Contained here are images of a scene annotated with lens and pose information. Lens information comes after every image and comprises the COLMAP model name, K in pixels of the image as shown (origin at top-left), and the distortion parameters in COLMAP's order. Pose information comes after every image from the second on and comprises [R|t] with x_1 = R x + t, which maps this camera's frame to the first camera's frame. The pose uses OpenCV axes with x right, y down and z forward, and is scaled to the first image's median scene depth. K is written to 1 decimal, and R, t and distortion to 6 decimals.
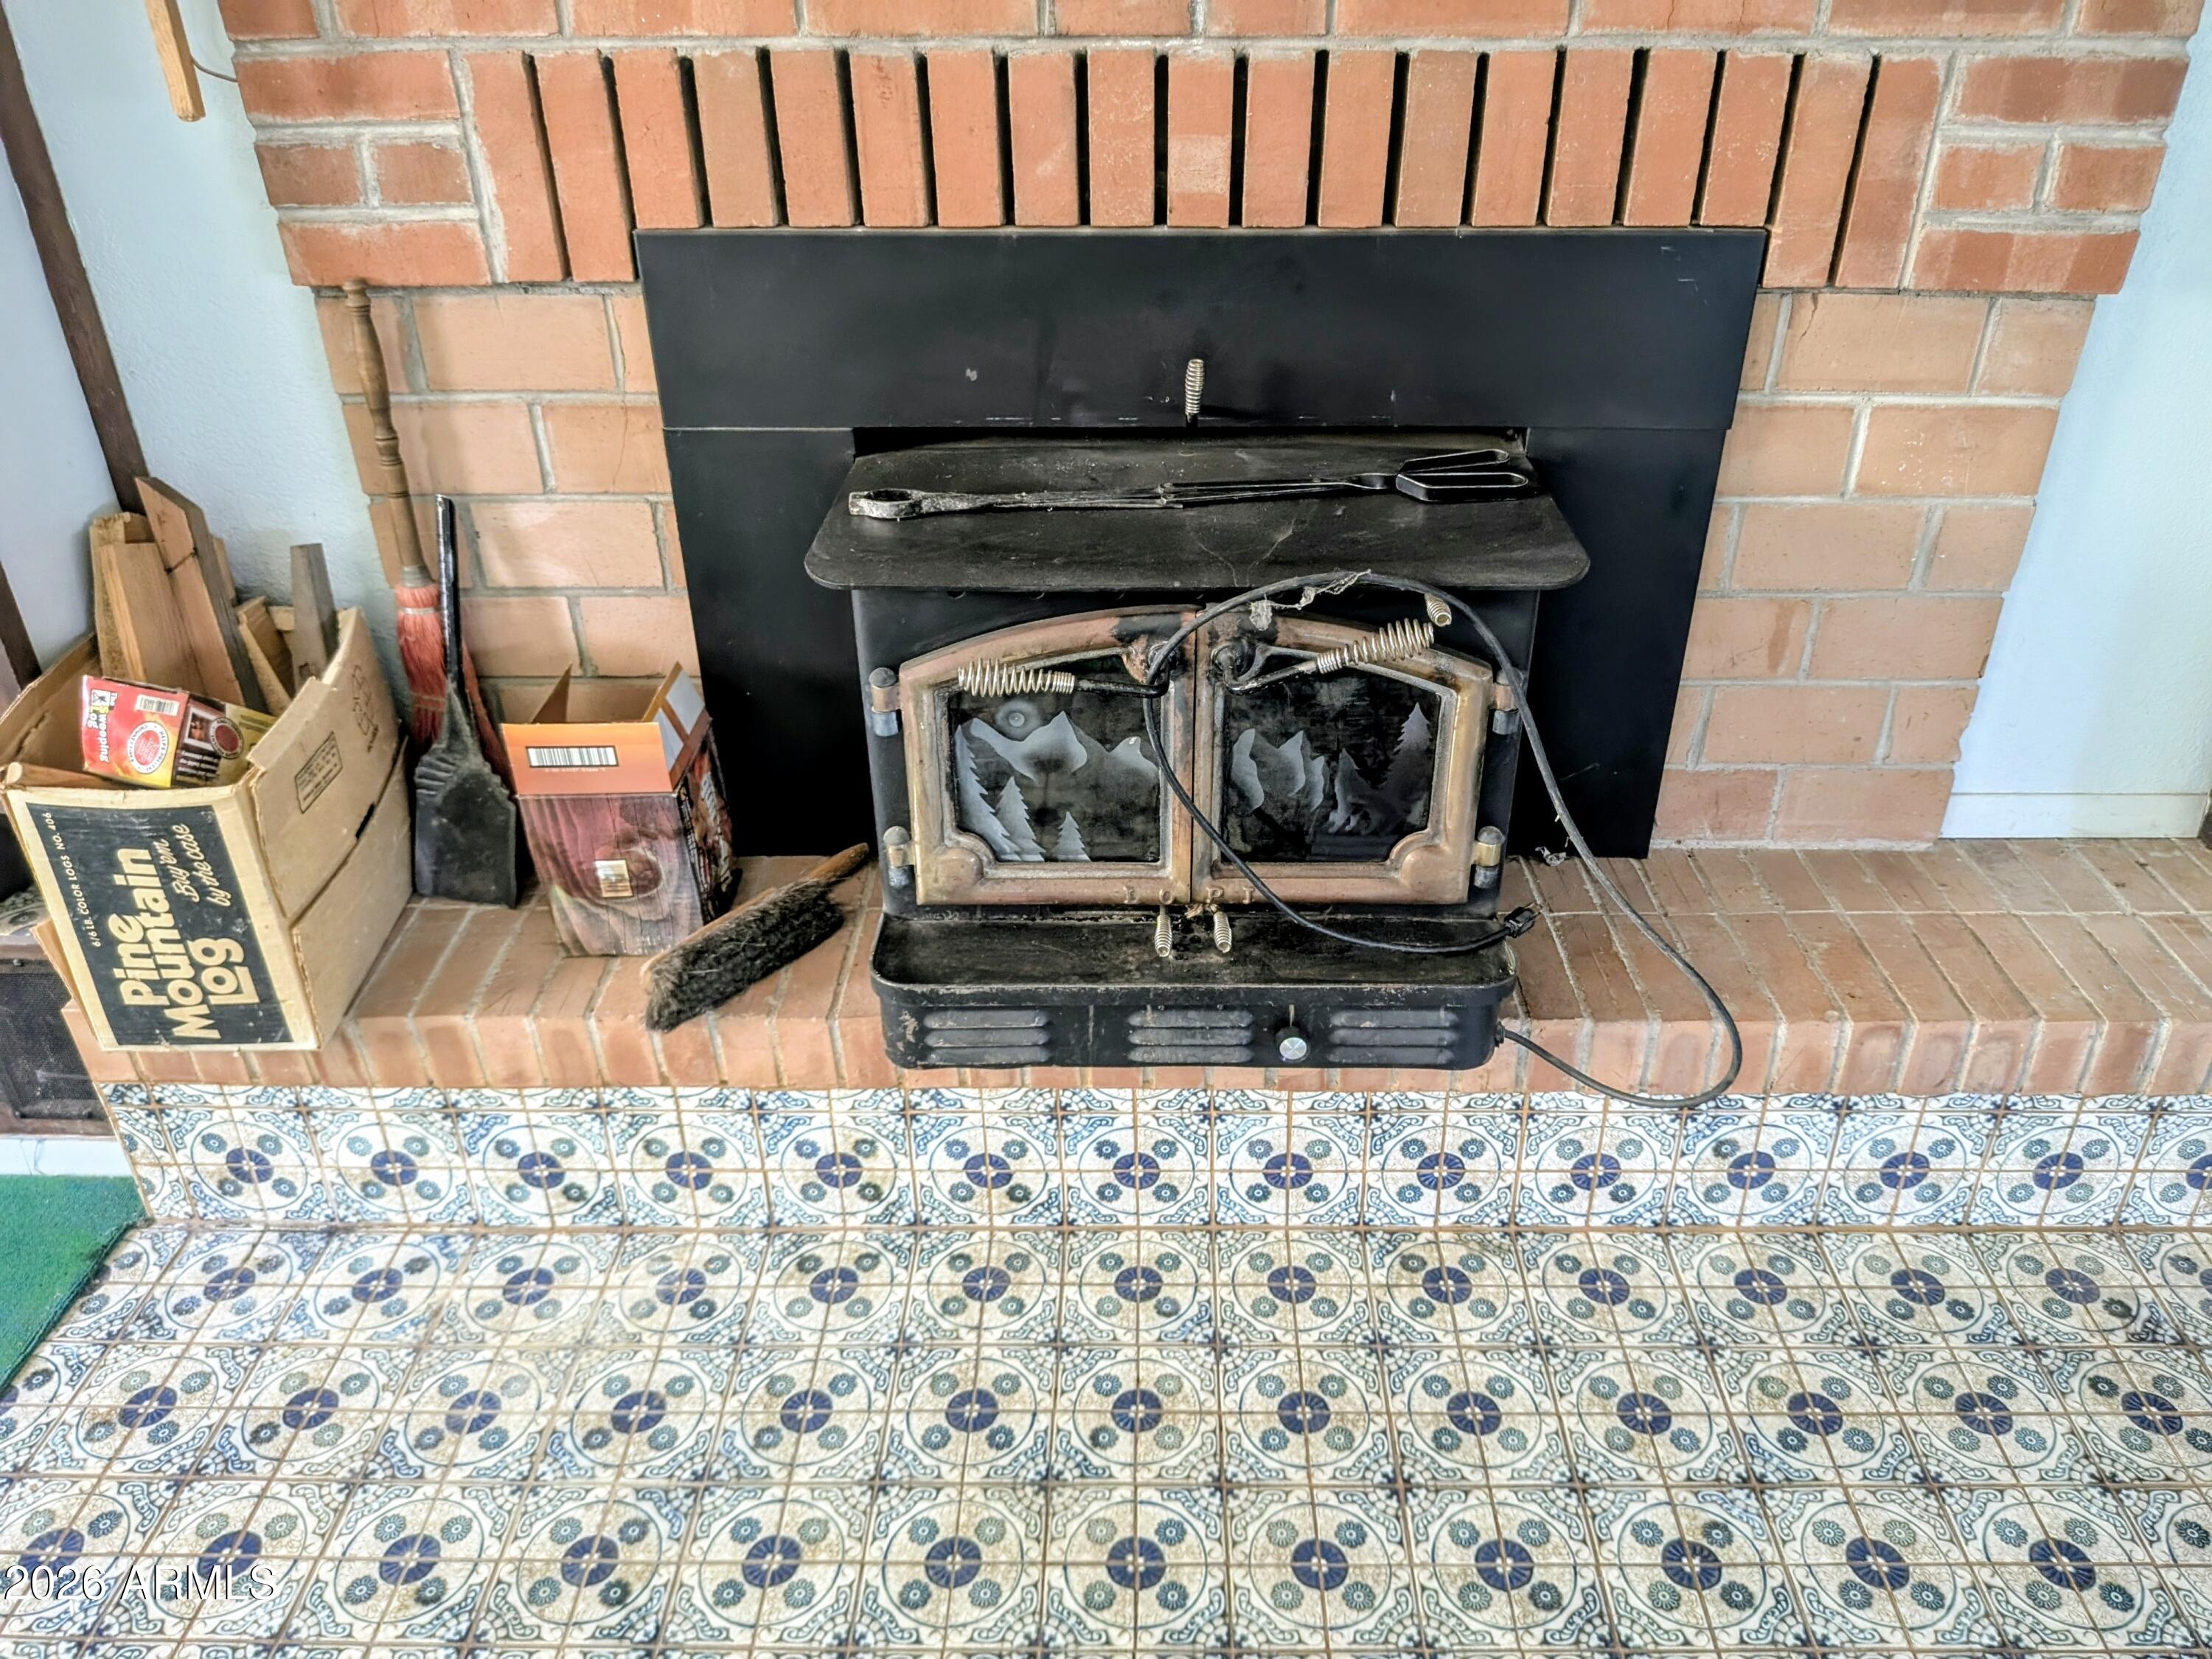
lens RADIAL K [[1606.3, 0, 1129.8], [0, 1606.3, 823.0], [0, 0, 1]] dist [0.073172, -0.137831]
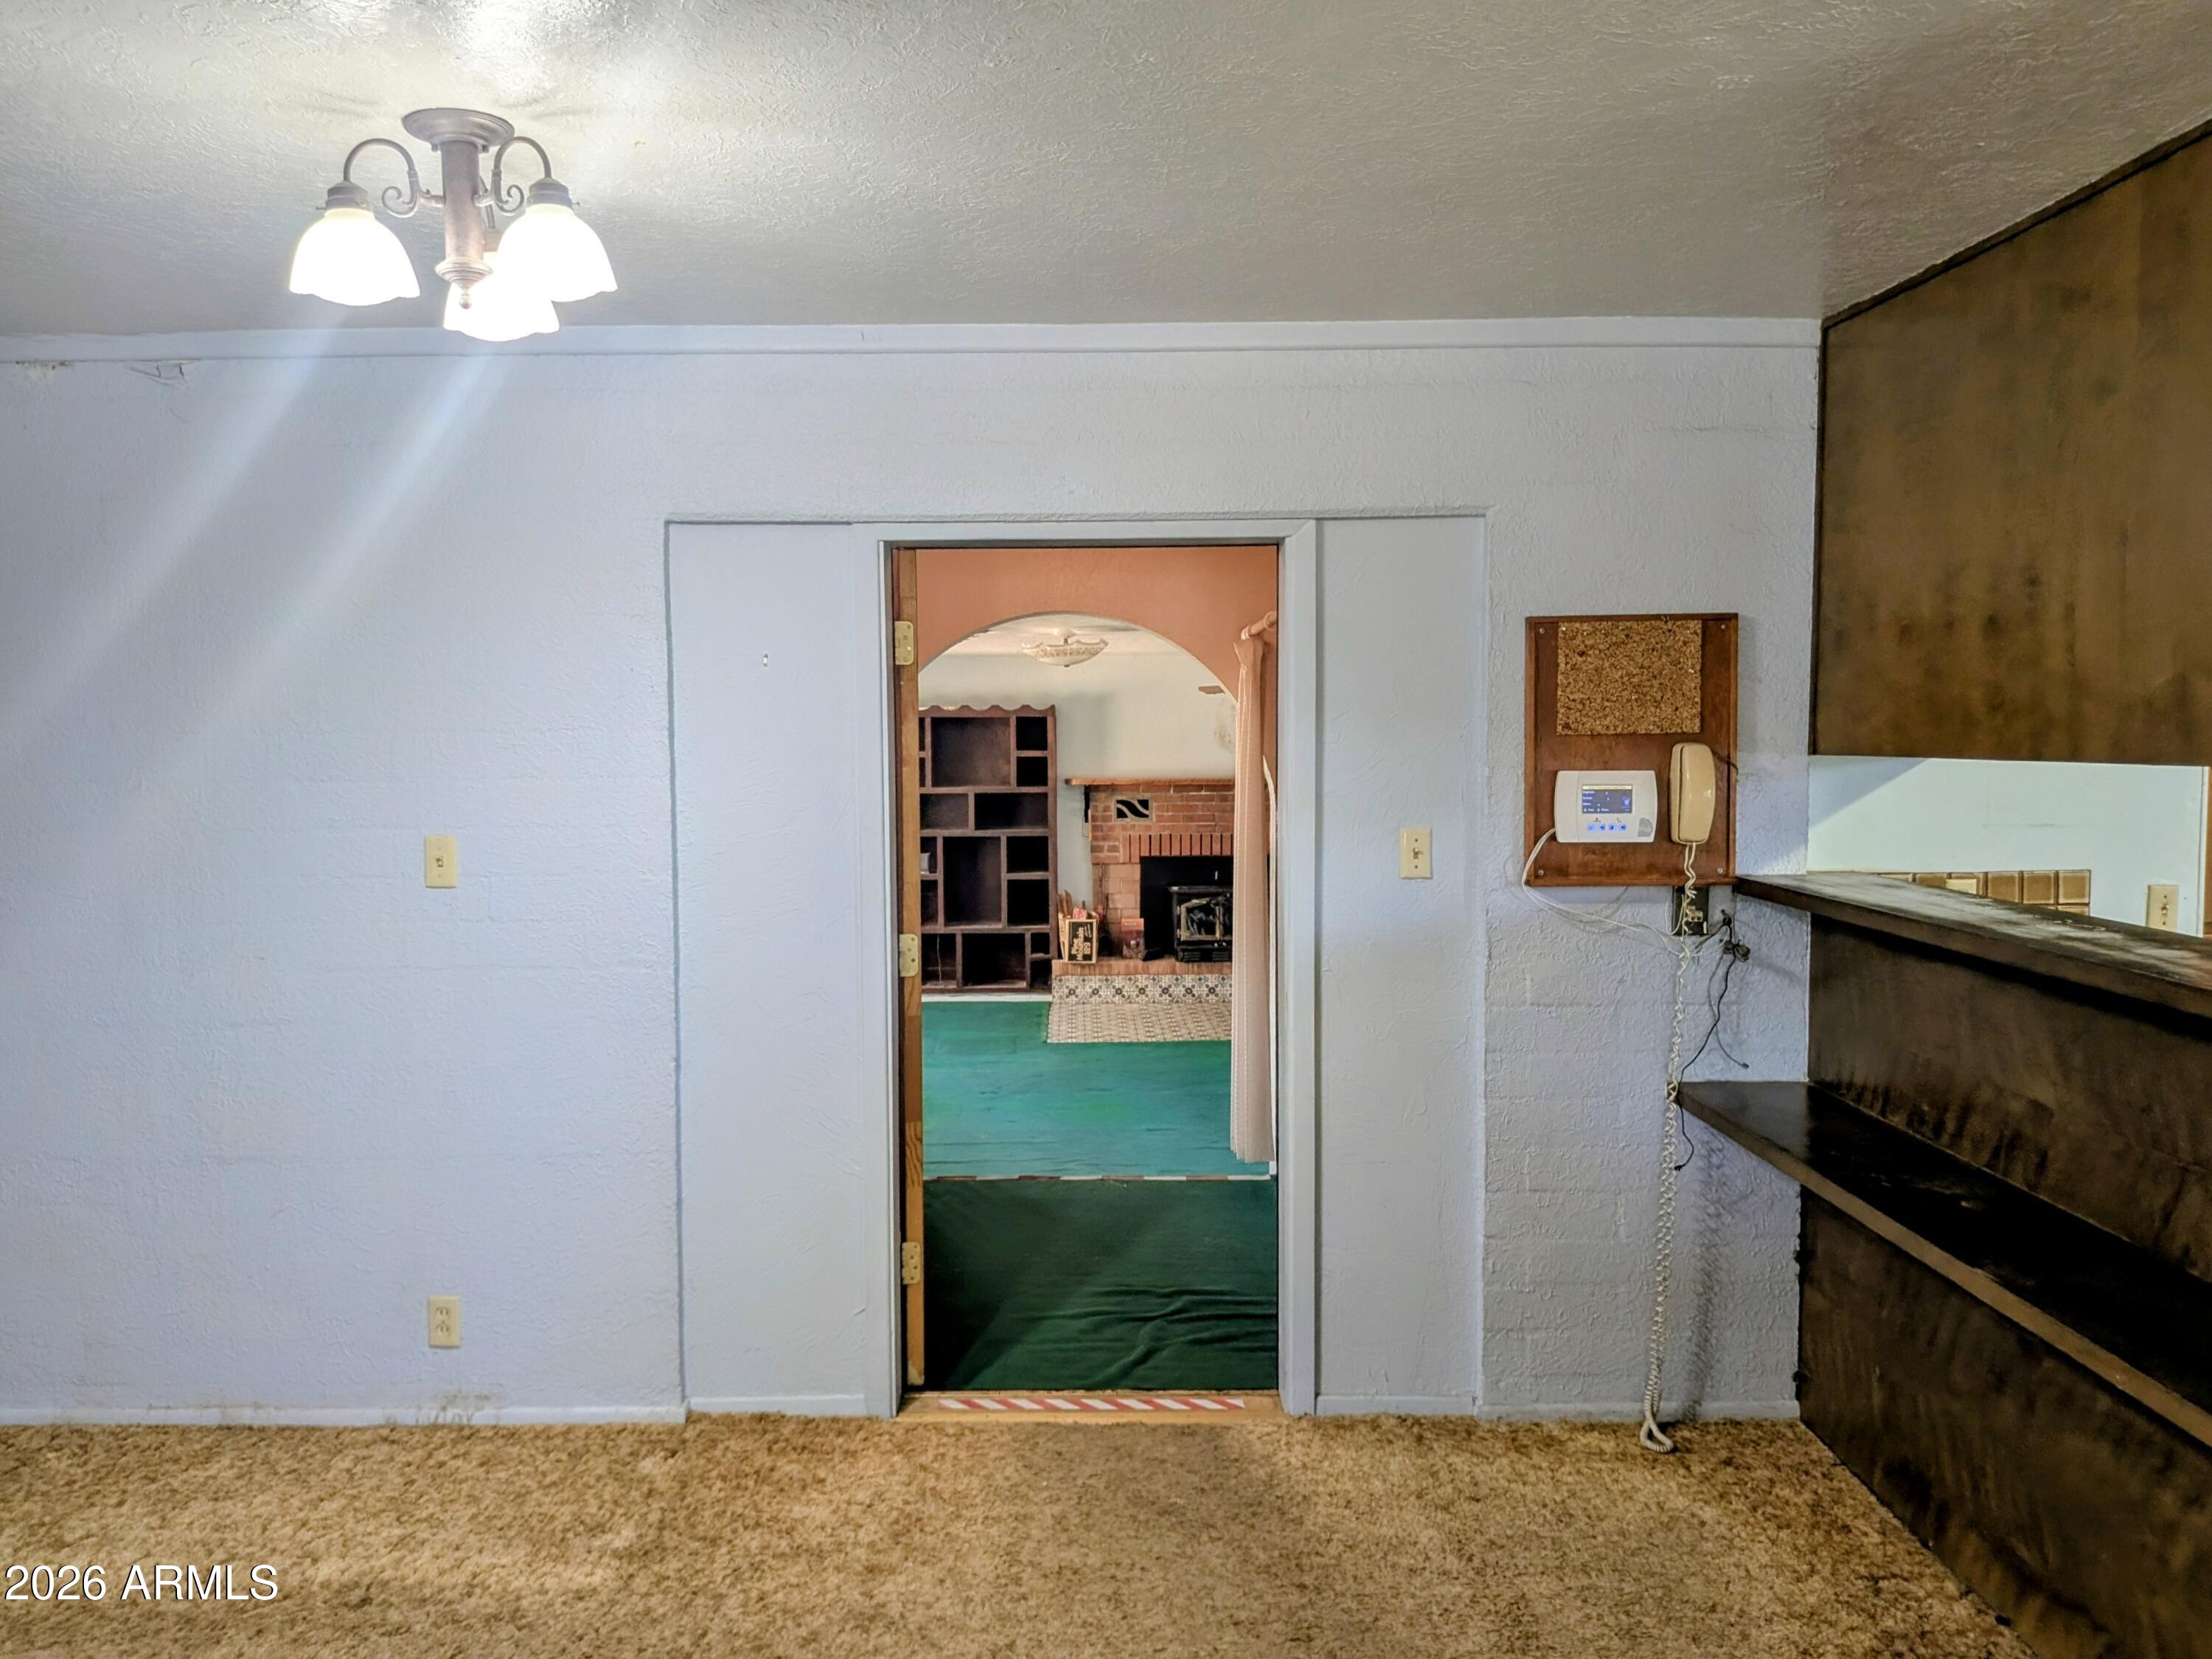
lens RADIAL K [[1600.8, 0, 1106.0], [0, 1600.8, 829.5], [0, 0, 1]] dist [0.069594, -0.108387]
pose [[0.999412, -0.001761, 0.034237, -0.708967], [0.016812, 0.895527, -0.444690, 2.763369], [-0.029877, 0.445004, 0.895030, -5.570523]]
